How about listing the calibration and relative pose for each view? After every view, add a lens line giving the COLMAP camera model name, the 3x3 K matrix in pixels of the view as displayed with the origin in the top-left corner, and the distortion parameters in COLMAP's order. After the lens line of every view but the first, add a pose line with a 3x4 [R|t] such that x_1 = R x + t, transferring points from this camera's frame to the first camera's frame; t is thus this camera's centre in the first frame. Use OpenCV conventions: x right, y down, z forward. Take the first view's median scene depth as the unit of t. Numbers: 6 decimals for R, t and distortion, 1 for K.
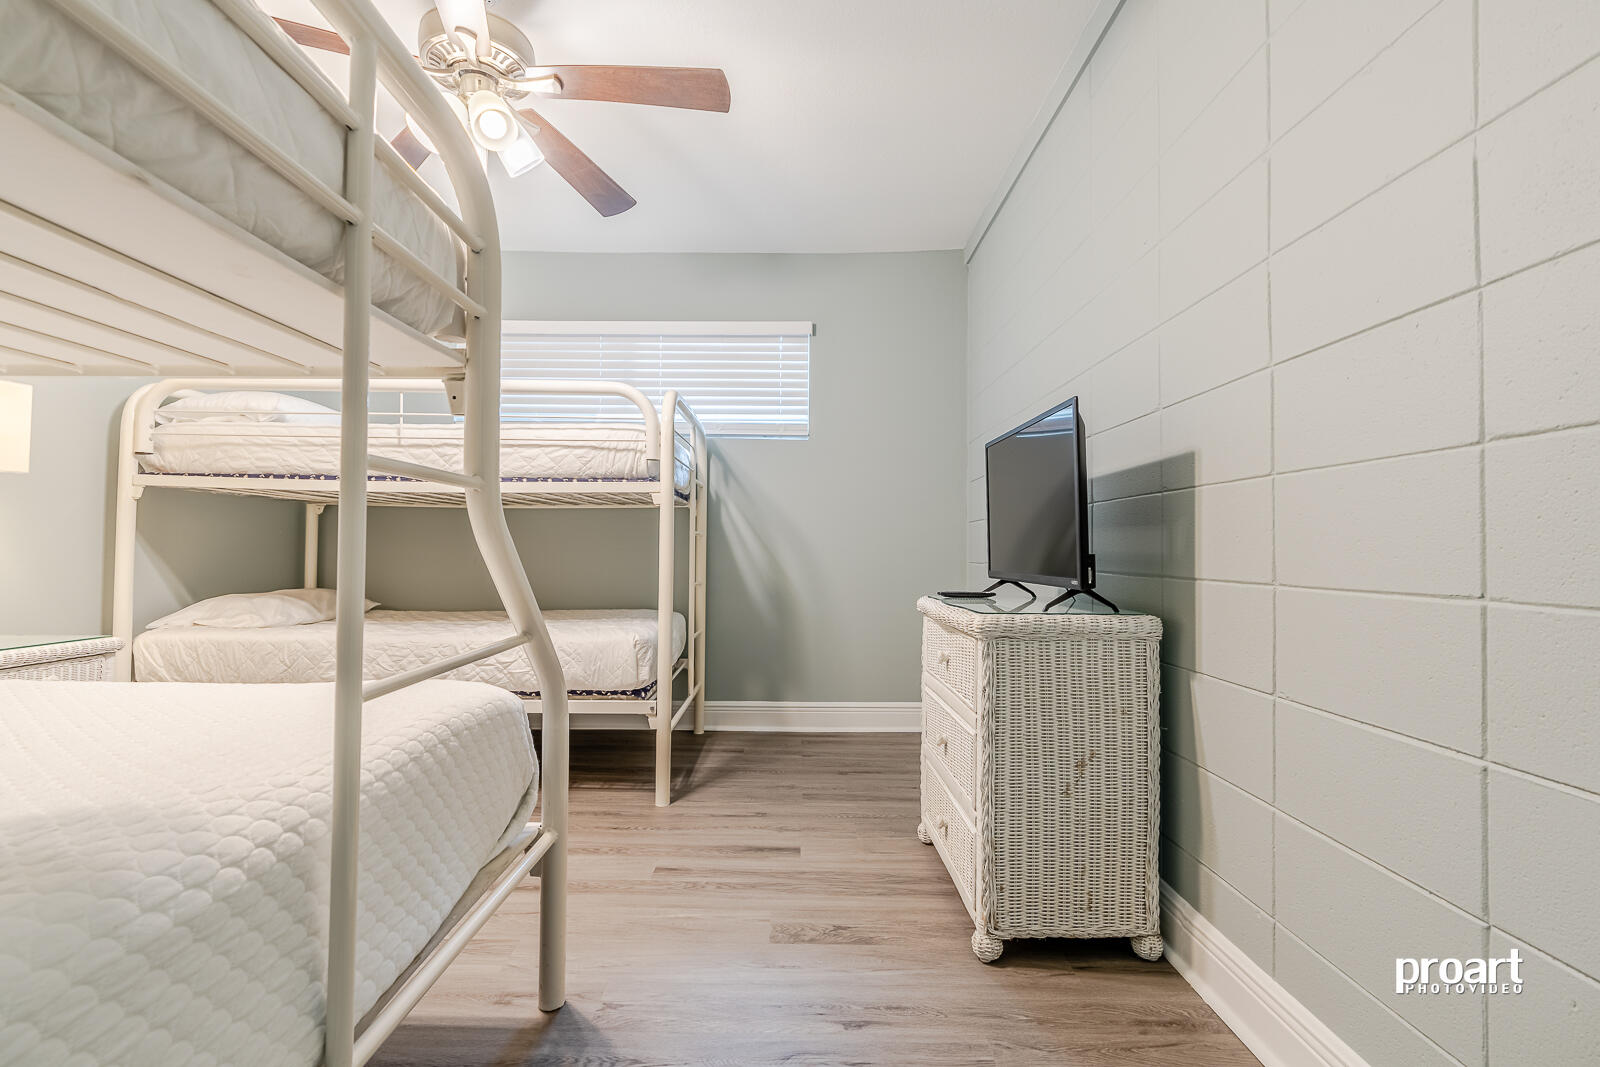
lens RADIAL K [[715.8, 0, 800.0], [0, 715.8, 533.5], [0, 0, 1]] dist [-0.000240, -0.000055]
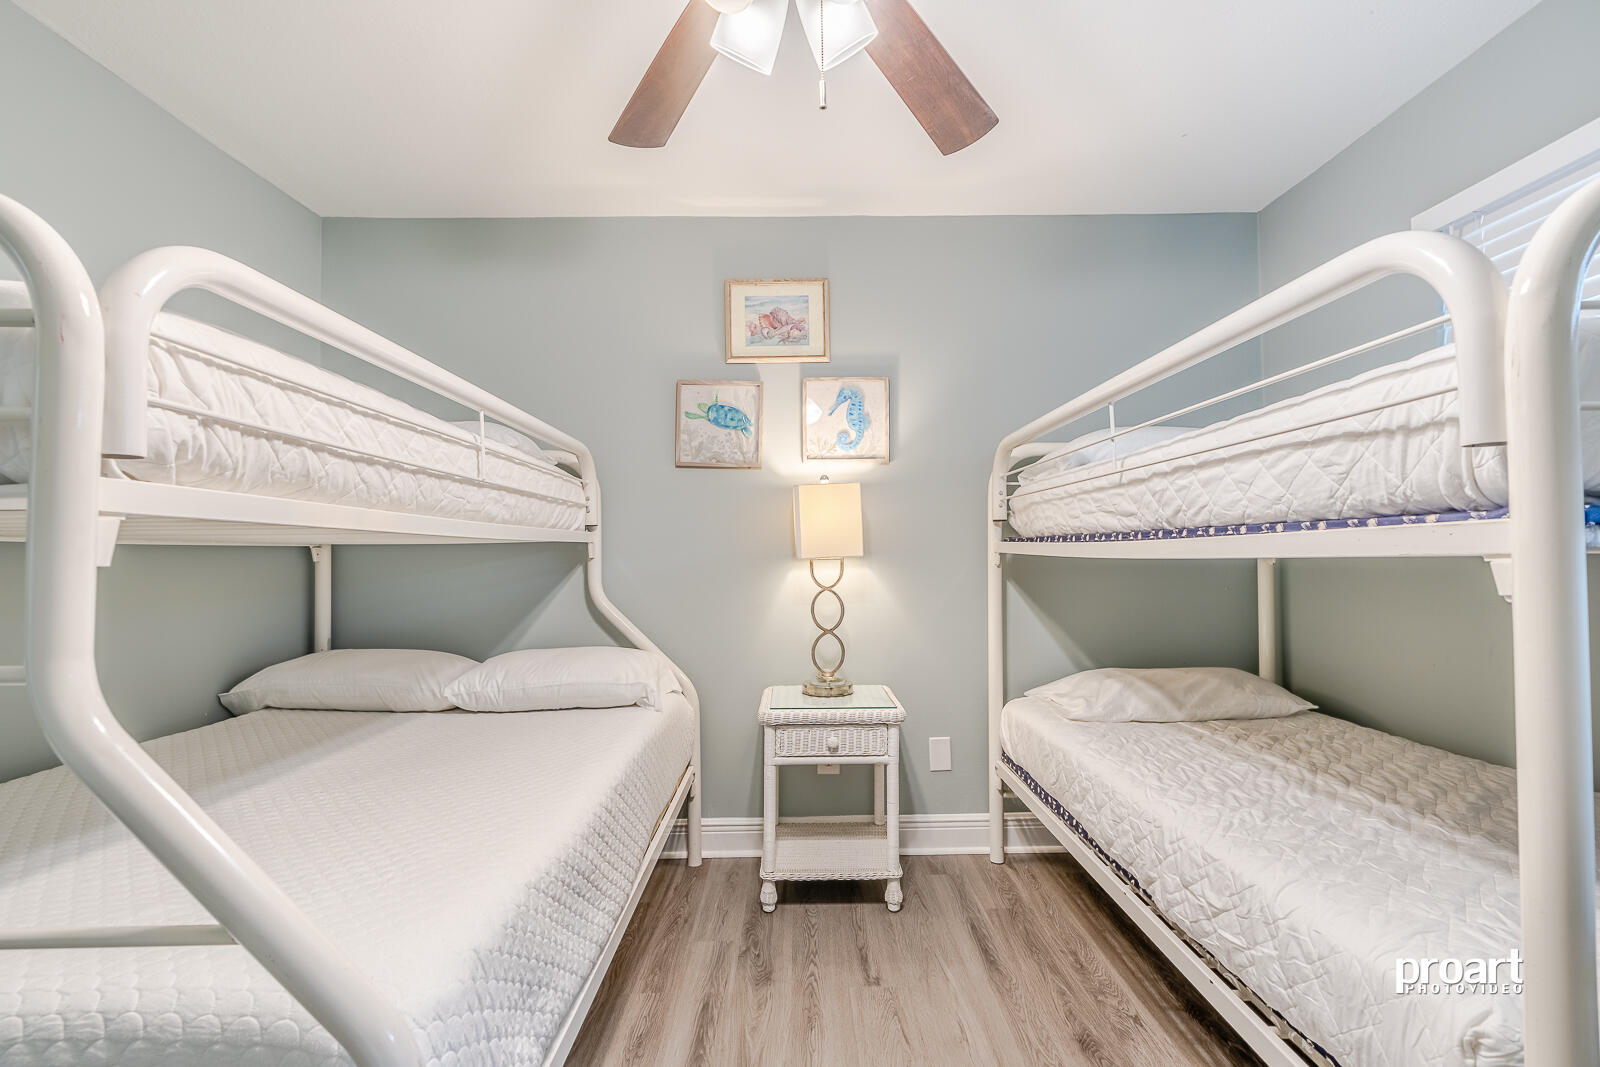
lens RADIAL K [[715.8, 0, 800.0], [0, 715.8, 533.5], [0, 0, 1]] dist [-0.000240, -0.000055]
pose [[-0.000779, -0.035500, -0.999369, 0.084279], [0.027982, 0.998978, -0.035508, -0.063431], [0.999608, -0.027992, 0.000216, 0.708980]]
